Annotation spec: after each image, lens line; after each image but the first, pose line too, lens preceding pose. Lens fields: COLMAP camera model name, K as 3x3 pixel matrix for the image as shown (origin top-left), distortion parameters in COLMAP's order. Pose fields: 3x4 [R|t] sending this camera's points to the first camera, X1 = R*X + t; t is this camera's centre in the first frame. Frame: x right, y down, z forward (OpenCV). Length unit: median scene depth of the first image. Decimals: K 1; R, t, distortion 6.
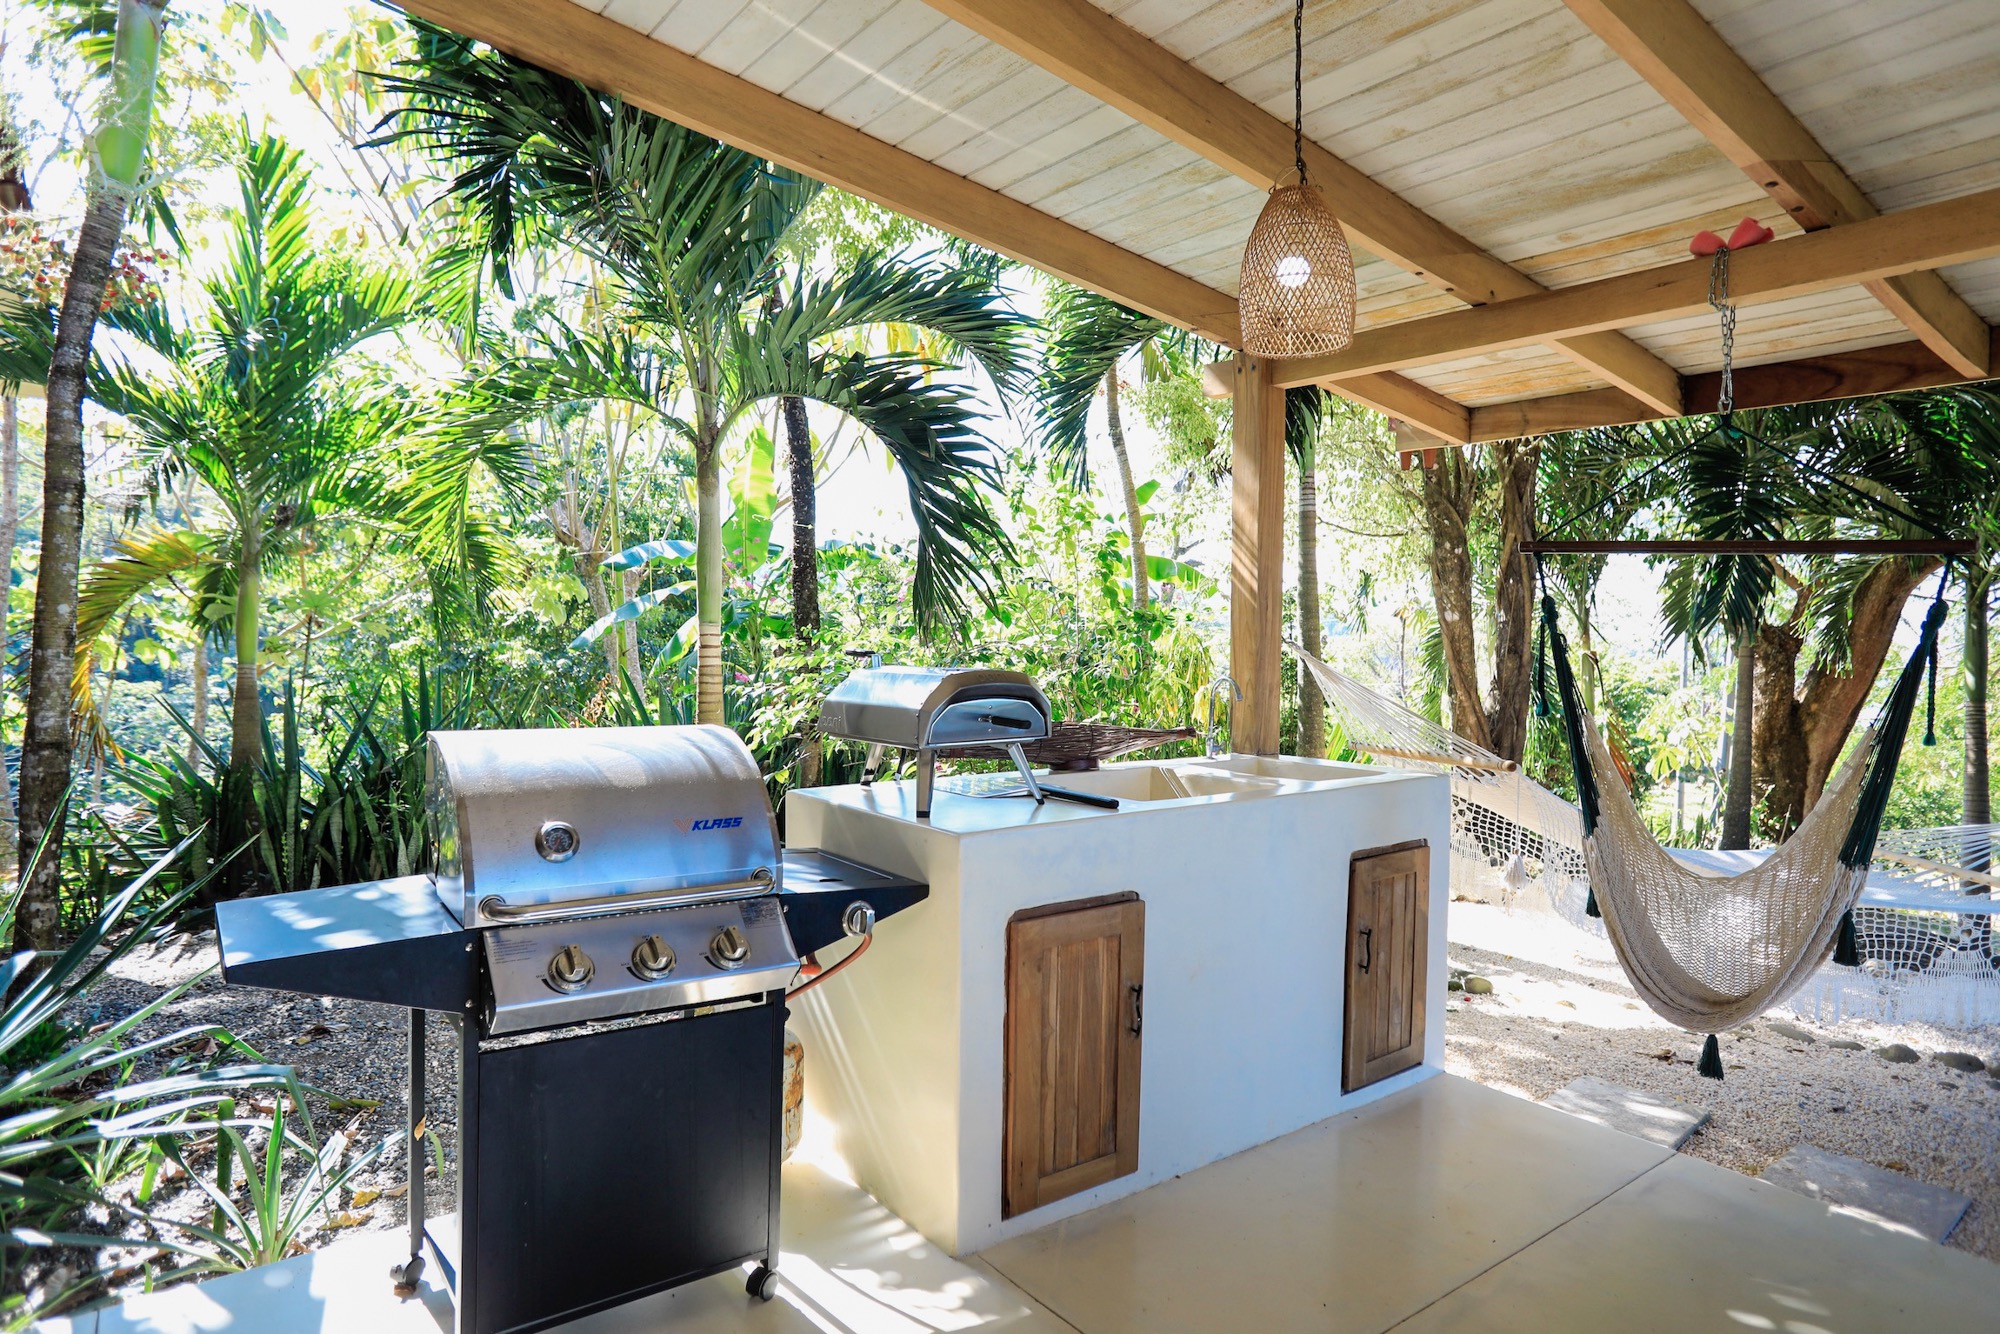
lens RADIAL K [[1143.4, 0, 1006.0], [0, 1143.4, 665.3], [0, 0, 1]] dist [-0.050227, 0.036775]
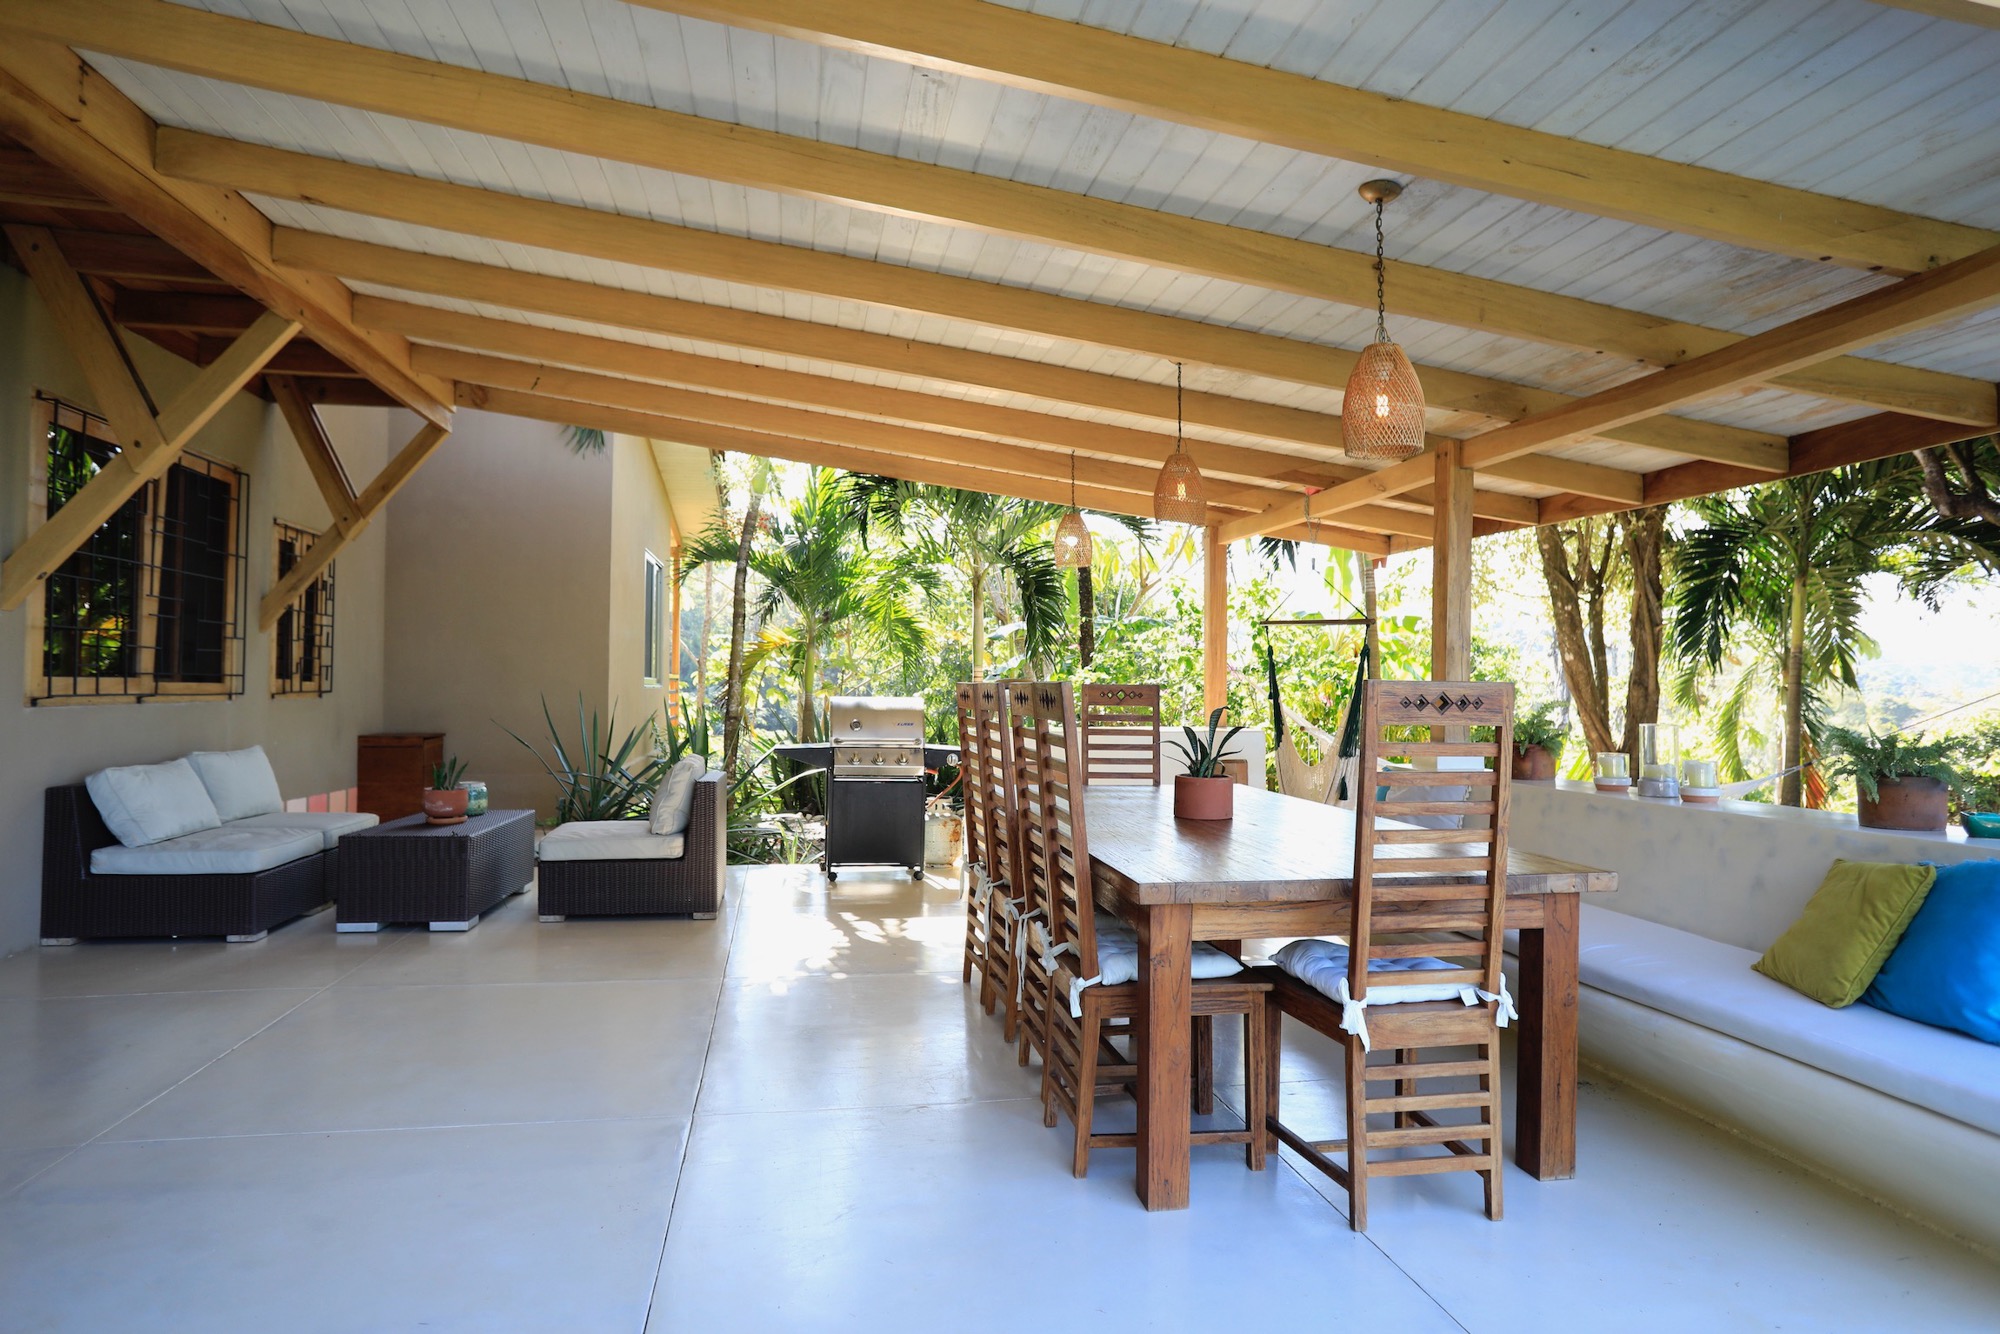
lens RADIAL K [[1143.4, 0, 1006.0], [0, 1143.4, 665.3], [0, 0, 1]] dist [-0.050227, 0.036775]
pose [[0.897977, -0.017308, -0.439702, 0.567385], [-0.004466, 0.998816, -0.048438, 0.050383], [0.440020, 0.045460, 0.896836, -0.707543]]
